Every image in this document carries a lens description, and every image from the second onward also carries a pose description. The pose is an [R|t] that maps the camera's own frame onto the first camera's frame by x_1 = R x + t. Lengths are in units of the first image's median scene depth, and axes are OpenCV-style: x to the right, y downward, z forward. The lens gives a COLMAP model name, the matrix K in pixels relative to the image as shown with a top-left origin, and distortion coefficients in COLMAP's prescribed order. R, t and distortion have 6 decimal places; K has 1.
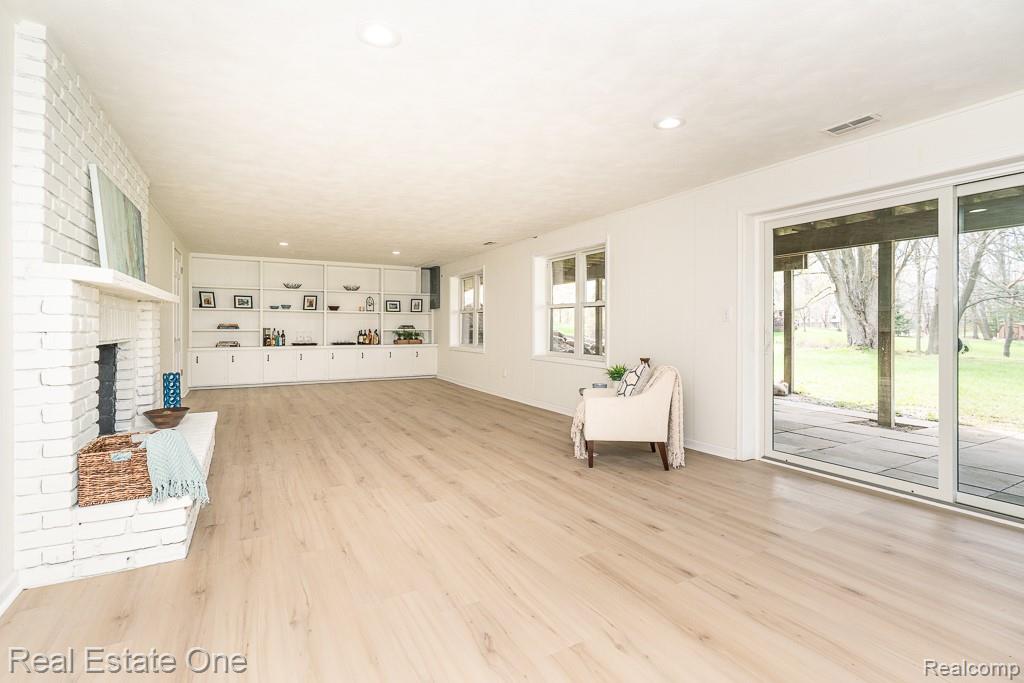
lens RADIAL K [[468.5, 0, 516.3], [0, 468.5, 333.5], [0, 0, 1]] dist [-0.001666, -0.000104]
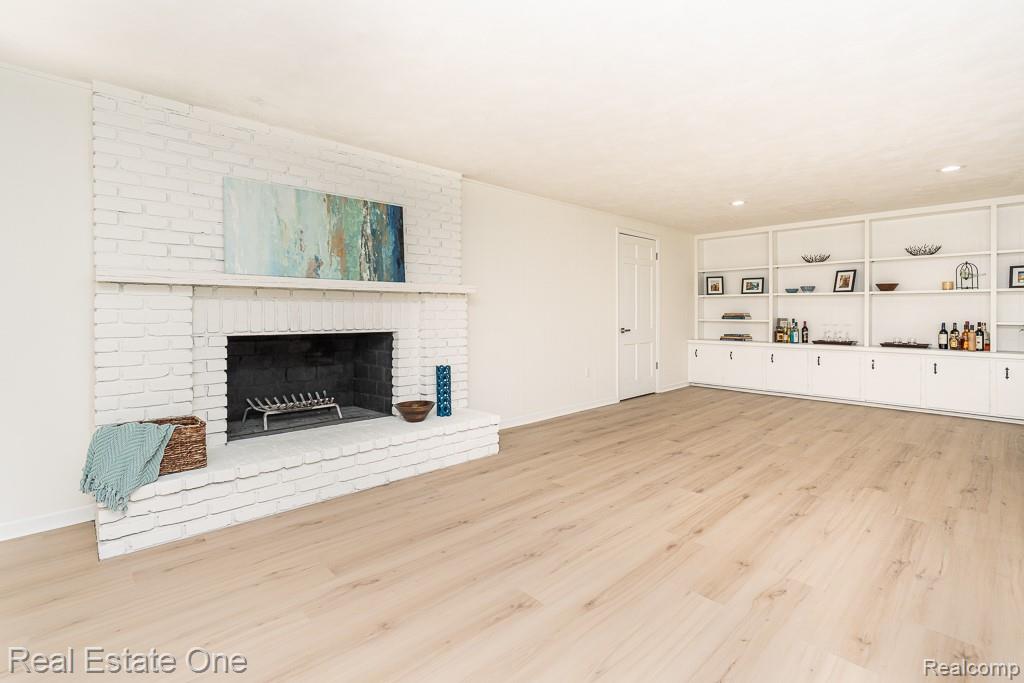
lens RADIAL K [[468.5, 0, 516.3], [0, 468.5, 333.5], [0, 0, 1]] dist [-0.001666, -0.000104]
pose [[0.223244, 0.044990, -0.973724, 0.111676], [-0.011286, 0.998987, 0.043570, -0.015160], [0.974697, 0.001263, 0.223526, 0.408428]]
